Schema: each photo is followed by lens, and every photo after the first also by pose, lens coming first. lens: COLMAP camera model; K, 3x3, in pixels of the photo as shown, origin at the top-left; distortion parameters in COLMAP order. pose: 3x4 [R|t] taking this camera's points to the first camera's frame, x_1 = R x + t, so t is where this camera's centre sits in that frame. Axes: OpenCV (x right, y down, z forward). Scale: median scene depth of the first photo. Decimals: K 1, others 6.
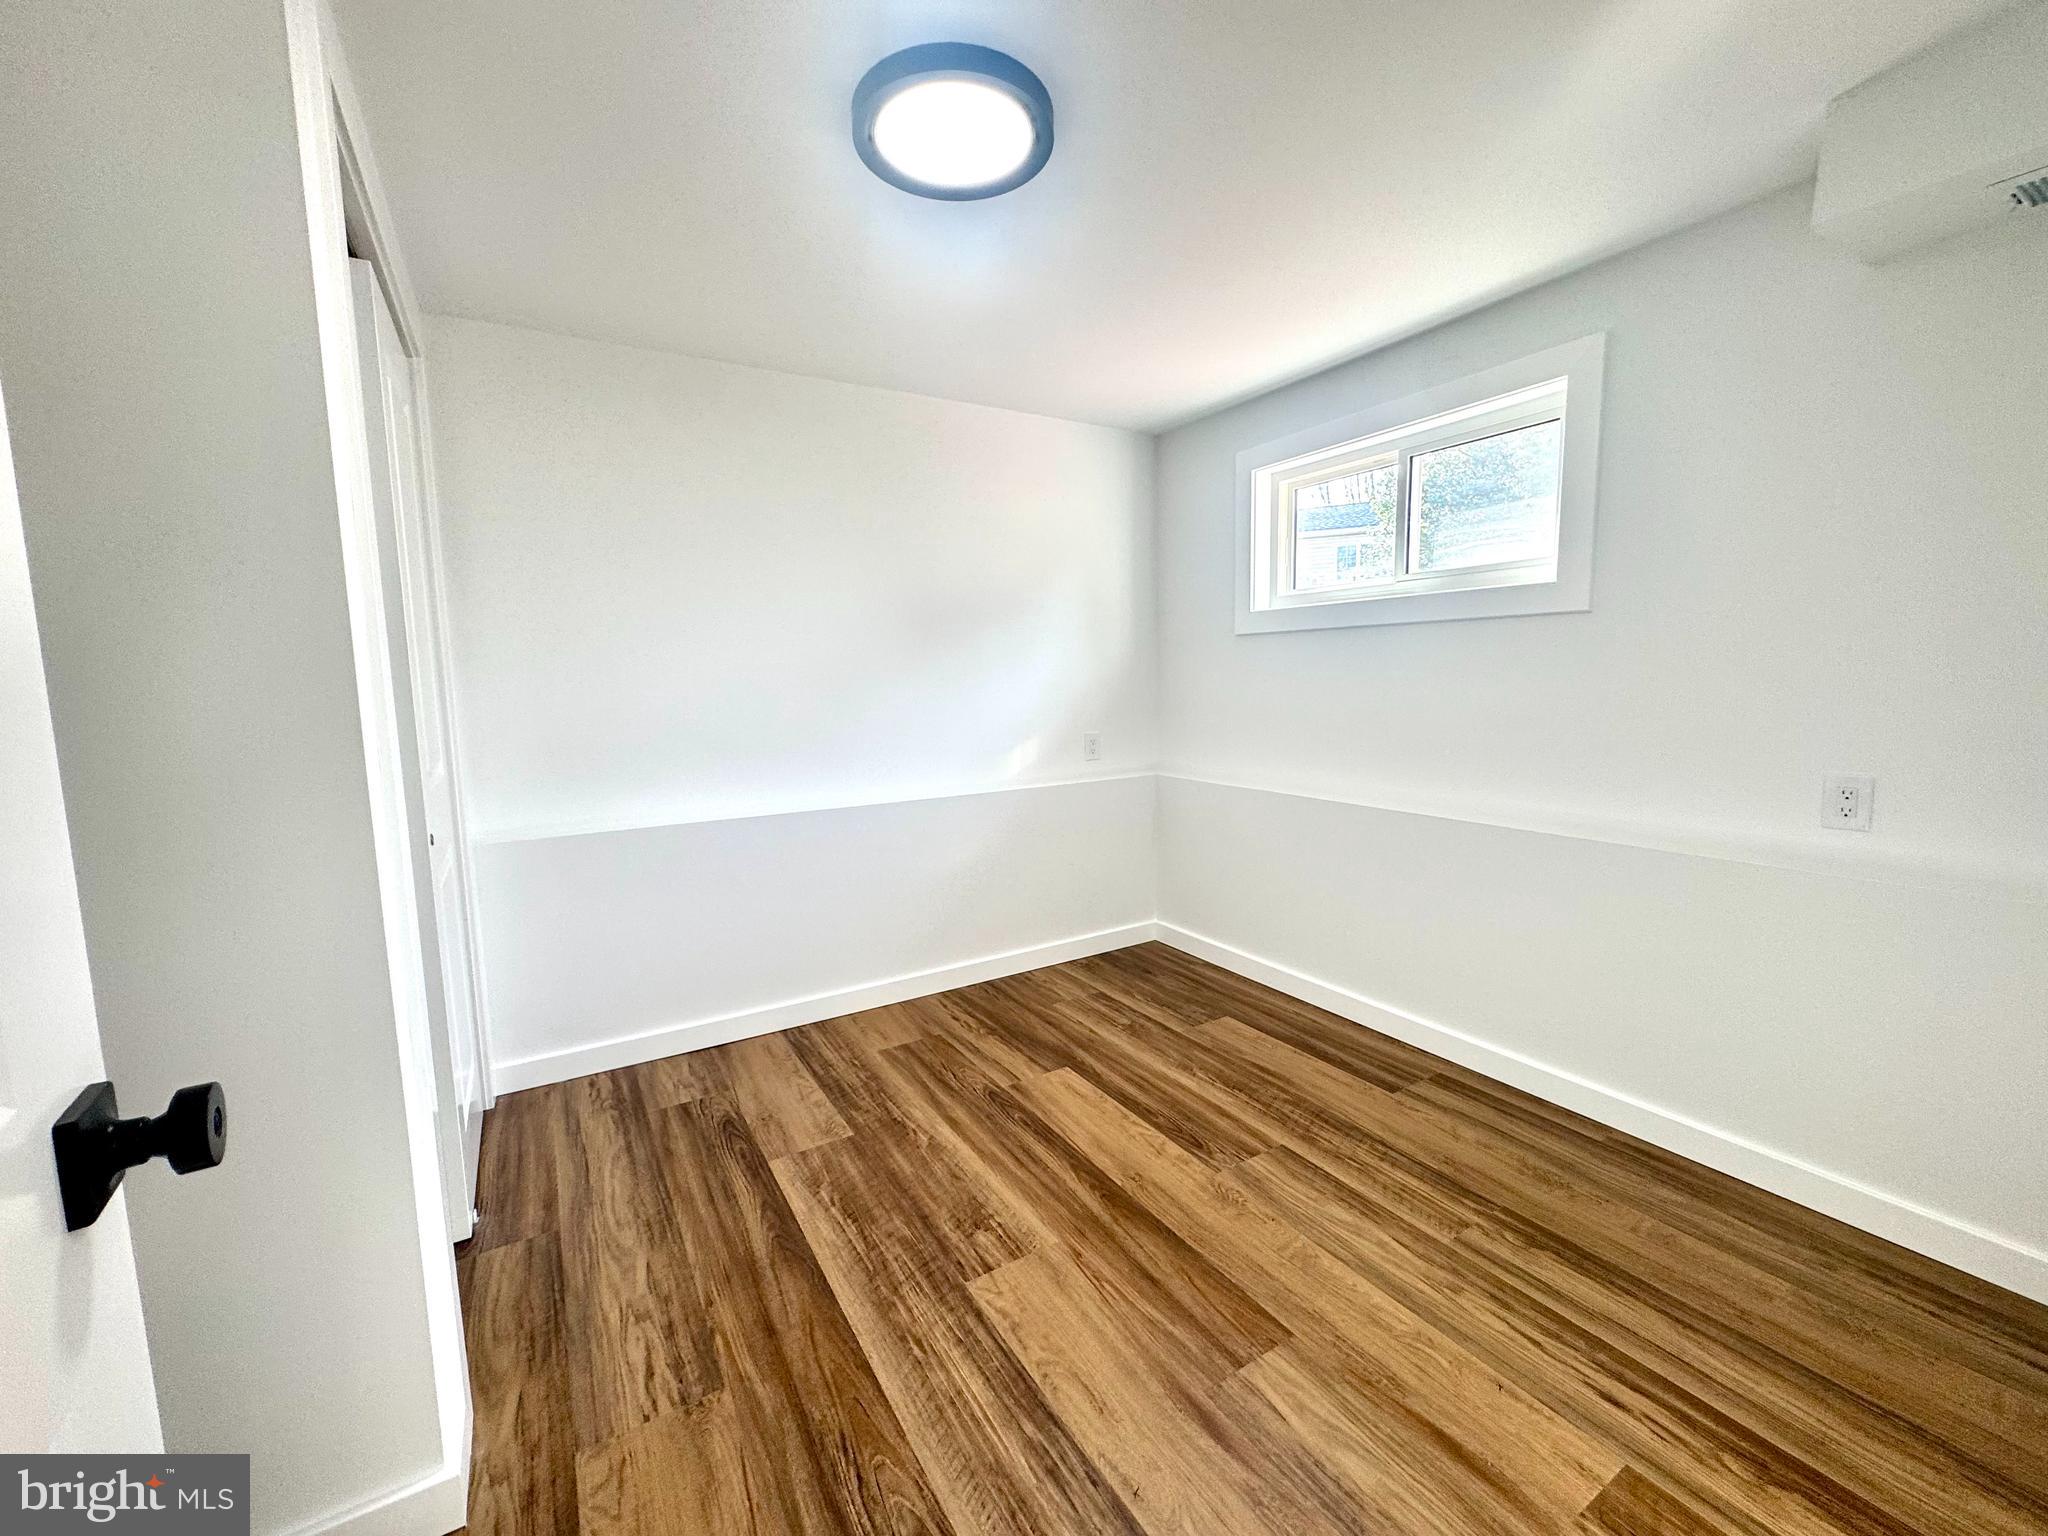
lens RADIAL K [[811.5, 0, 1024.0], [0, 811.5, 768.0], [0, 0, 1]] dist [-0.000426, -0.000429]
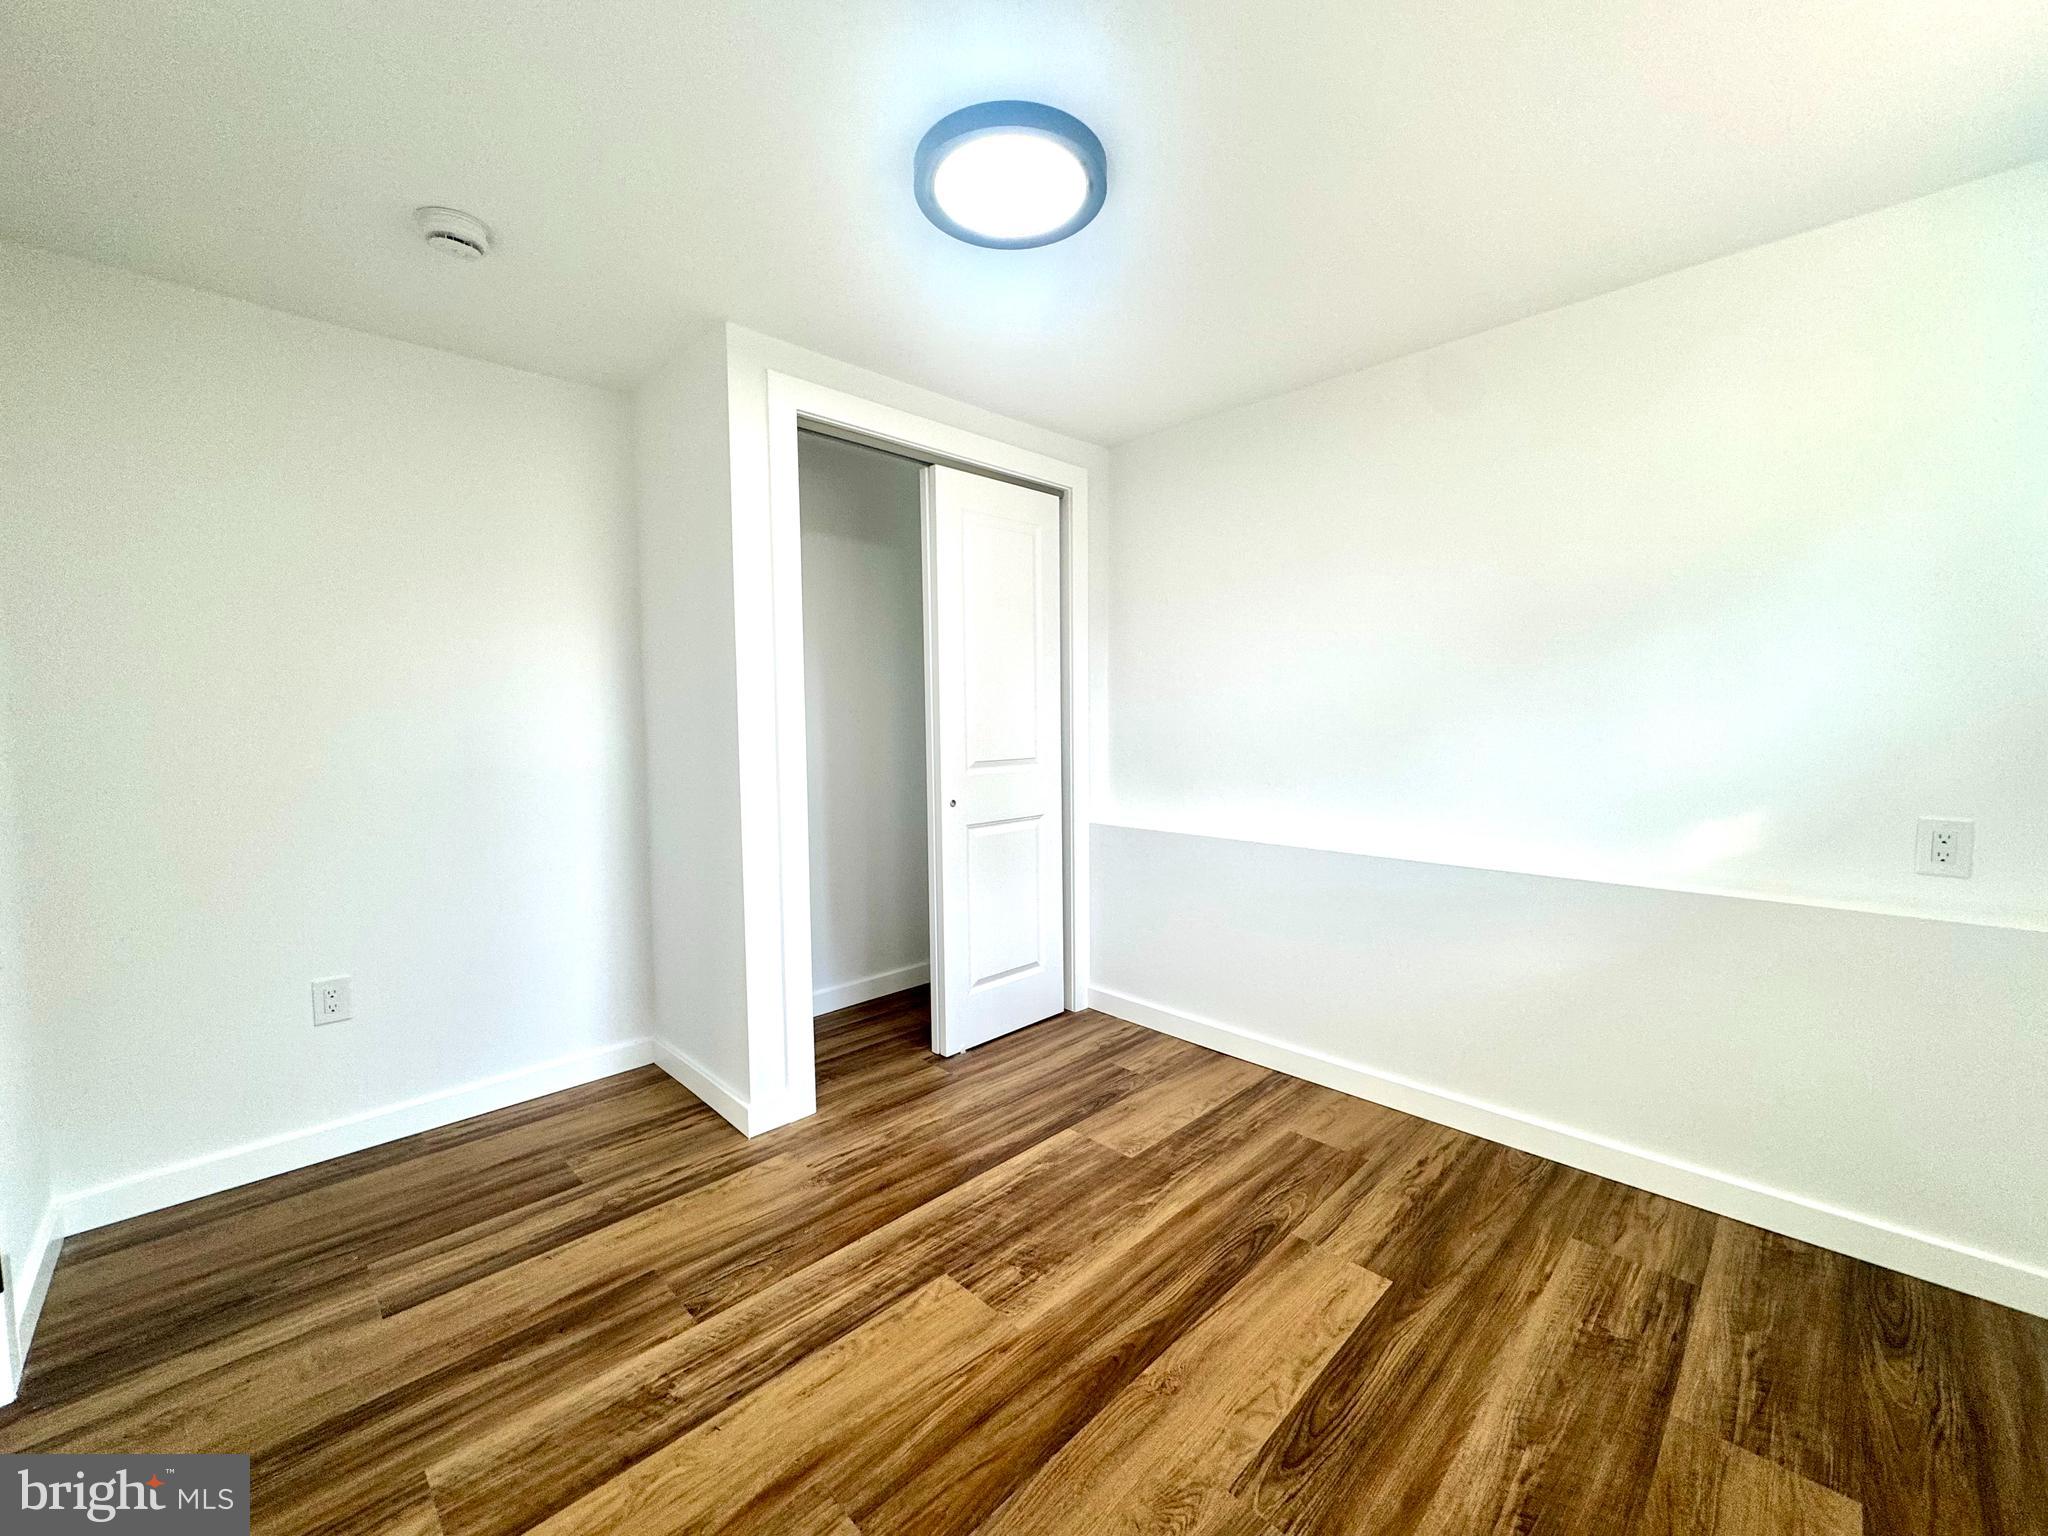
lens RADIAL K [[823.2, 0, 1048.8], [0, 823.2, 768.4], [0, 0, 1]] dist [-0.001276, -0.000311]
pose [[0.241901, 0.079054, -0.967075, 0.764907], [-0.106276, 0.992838, 0.054576, -0.080066], [0.964463, 0.089575, 0.248570, 0.640622]]
